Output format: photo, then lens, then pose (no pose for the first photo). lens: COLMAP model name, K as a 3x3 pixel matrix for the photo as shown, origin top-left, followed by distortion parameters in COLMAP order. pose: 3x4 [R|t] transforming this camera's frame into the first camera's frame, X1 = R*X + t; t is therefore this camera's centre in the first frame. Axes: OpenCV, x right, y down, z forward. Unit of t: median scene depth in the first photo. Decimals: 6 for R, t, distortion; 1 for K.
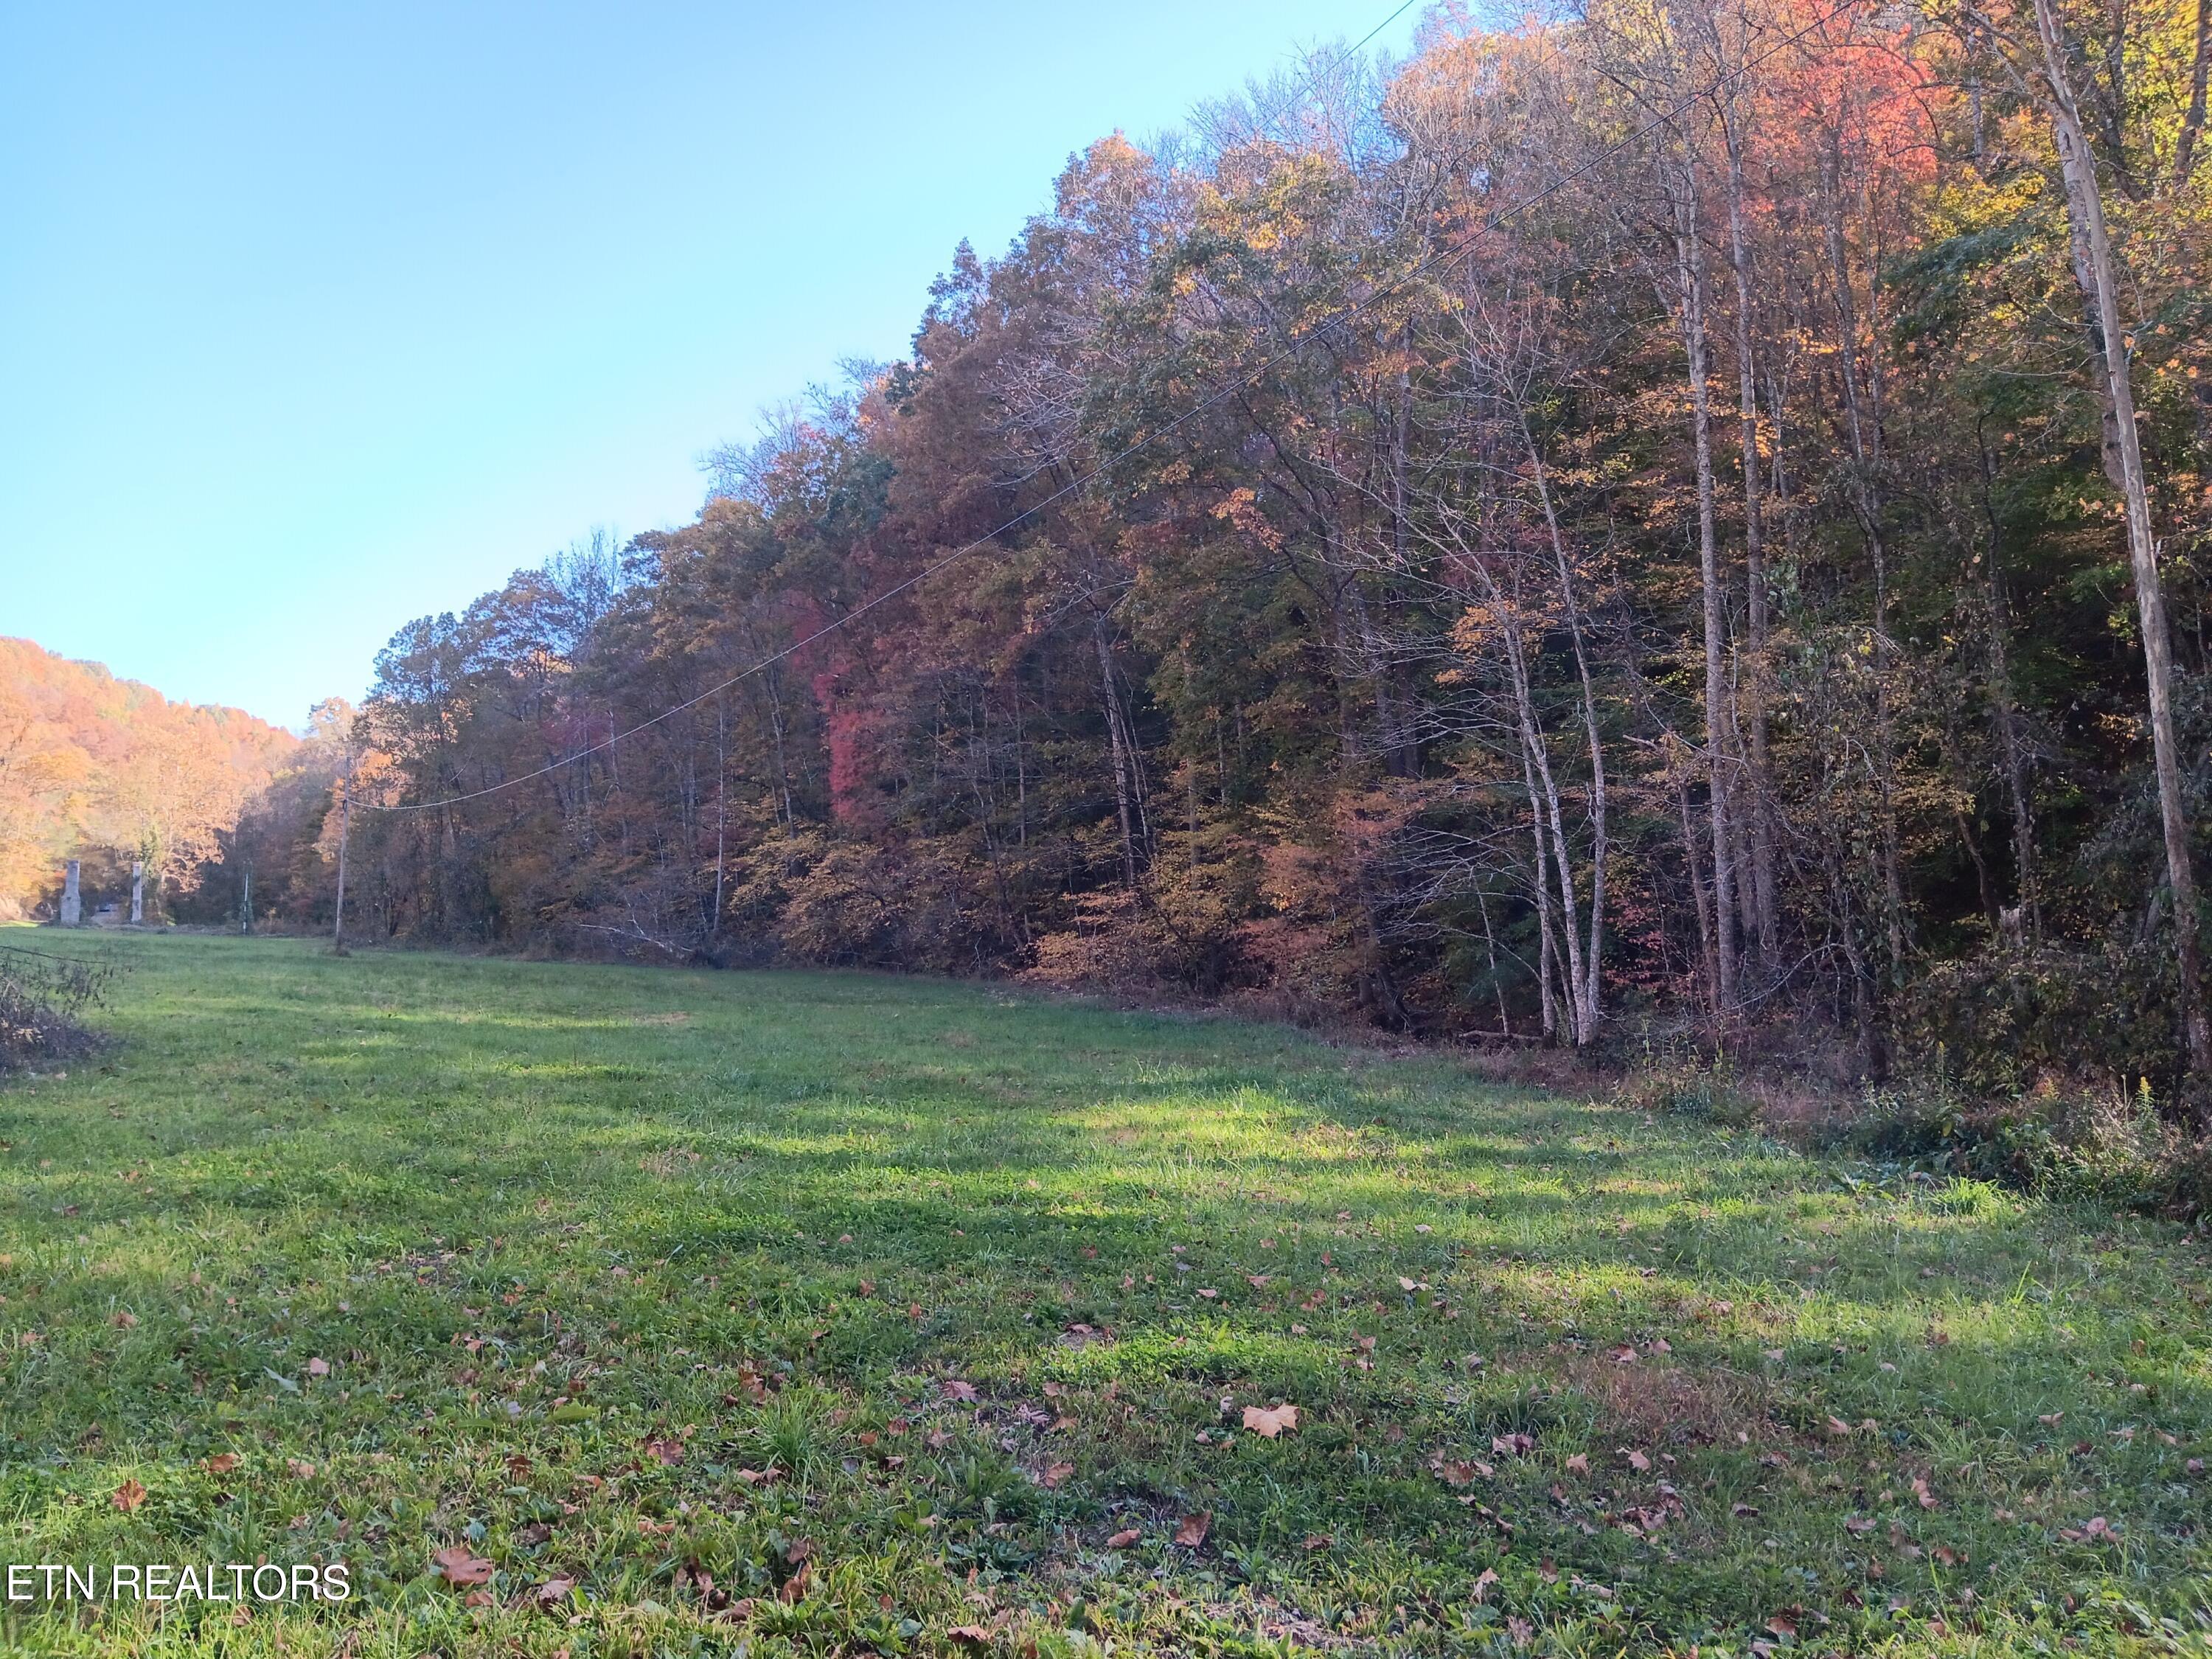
lens RADIAL K [[1691.0, 0, 1107.4], [0, 1691.0, 895.1], [0, 0, 1]] dist [0.040735, 0.000368]
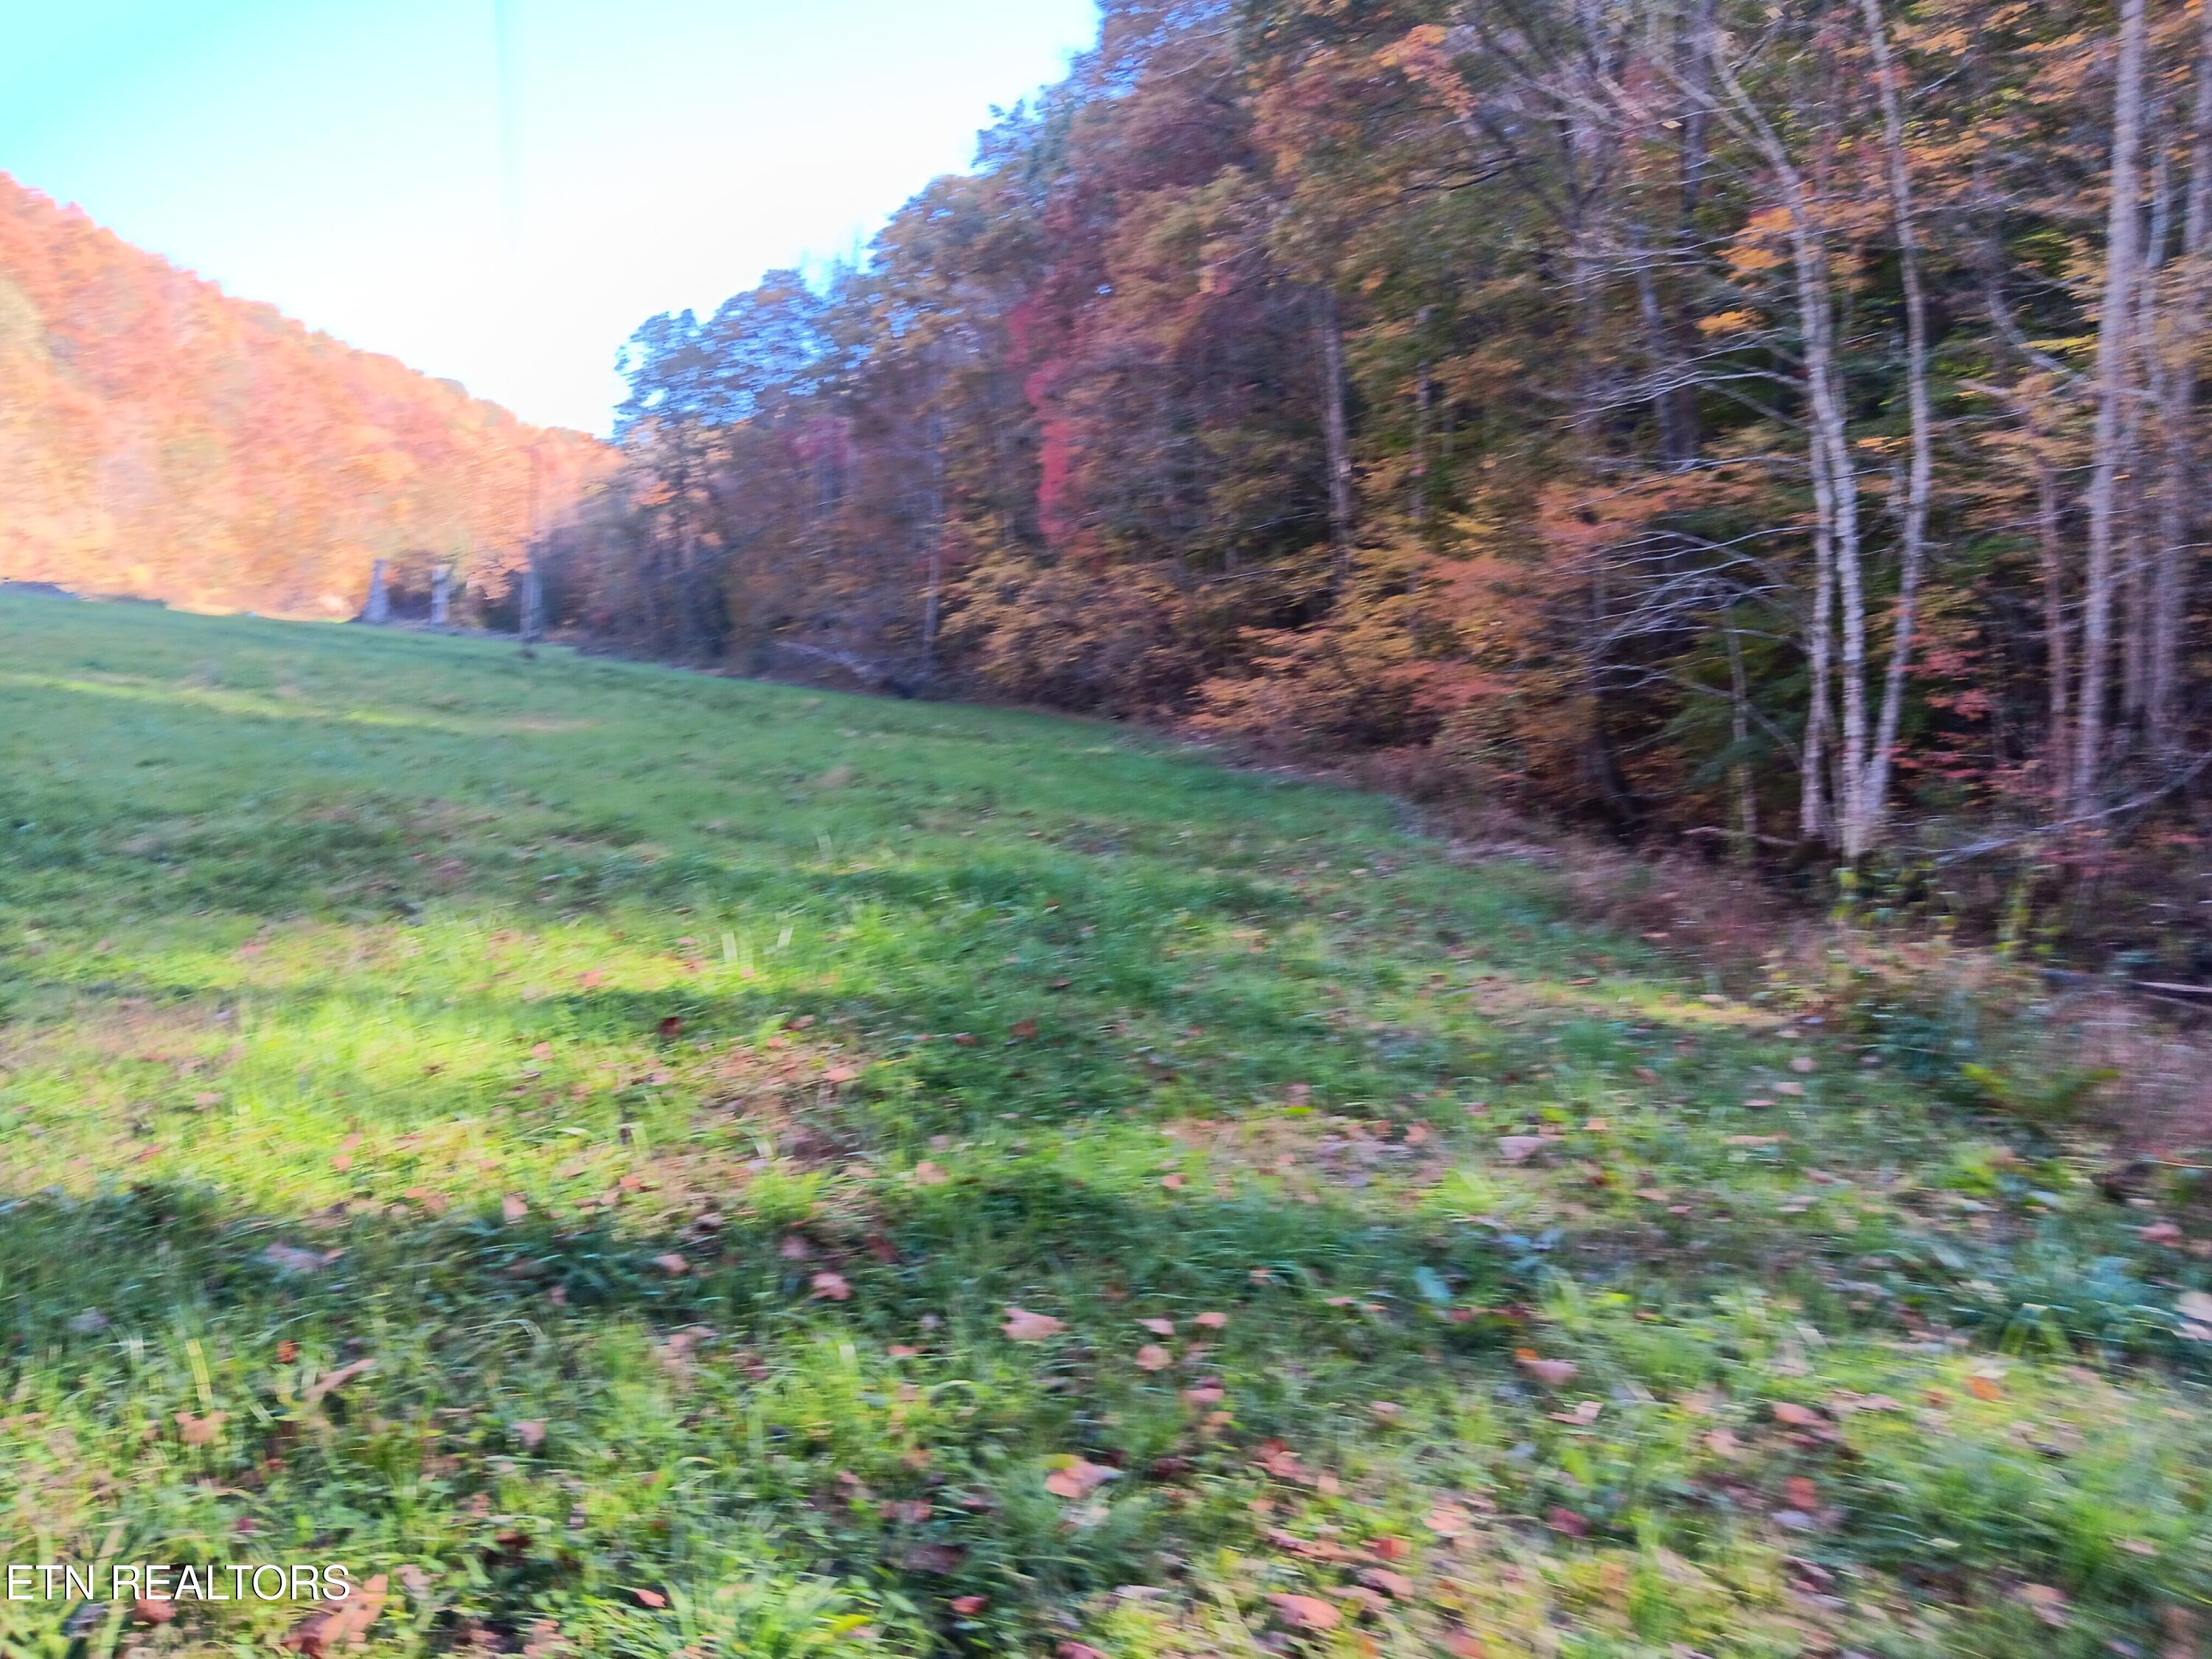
lens RADIAL K [[1698.8, 0, 1111.7], [0, 1698.8, 822.6], [0, 0, 1]] dist [0.024458, -0.082627]
pose [[0.981384, 0.082283, -0.173538, 0.068128], [-0.065447, 0.992772, 0.100605, 0.015921], [0.180561, -0.087374, 0.979675, 0.179780]]
